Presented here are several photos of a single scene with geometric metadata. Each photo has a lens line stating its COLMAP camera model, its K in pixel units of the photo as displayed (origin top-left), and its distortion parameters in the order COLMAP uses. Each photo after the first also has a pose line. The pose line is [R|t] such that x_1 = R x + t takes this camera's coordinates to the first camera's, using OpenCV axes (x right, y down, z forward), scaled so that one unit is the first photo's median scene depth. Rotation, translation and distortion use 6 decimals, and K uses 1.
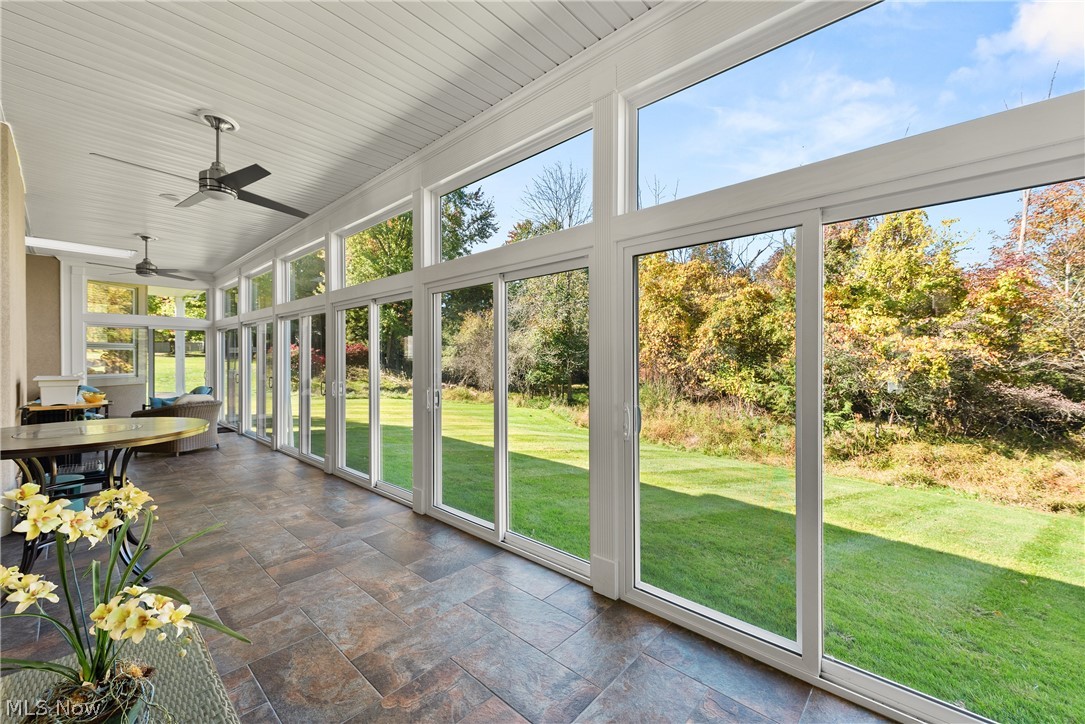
lens RADIAL K [[430.9, 0, 548.8], [0, 430.9, 361.7], [0, 0, 1]] dist [0.003145, -0.001642]
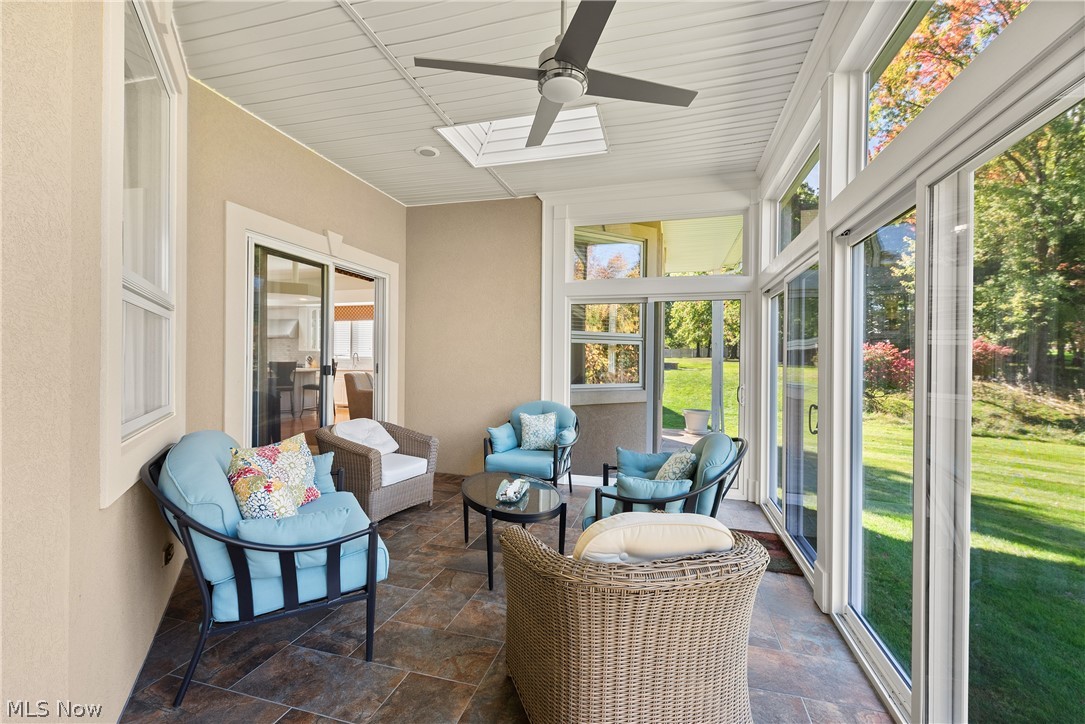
lens RADIAL K [[446.2, 0, 546.7], [0, 446.2, 364.7], [0, 0, 1]] dist [0.003947, -0.000331]
pose [[0.435704, 0.009067, -0.900044, -0.335110], [-0.013490, 0.999903, 0.003542, 0.000227], [0.899989, 0.010598, 0.435784, 0.446586]]
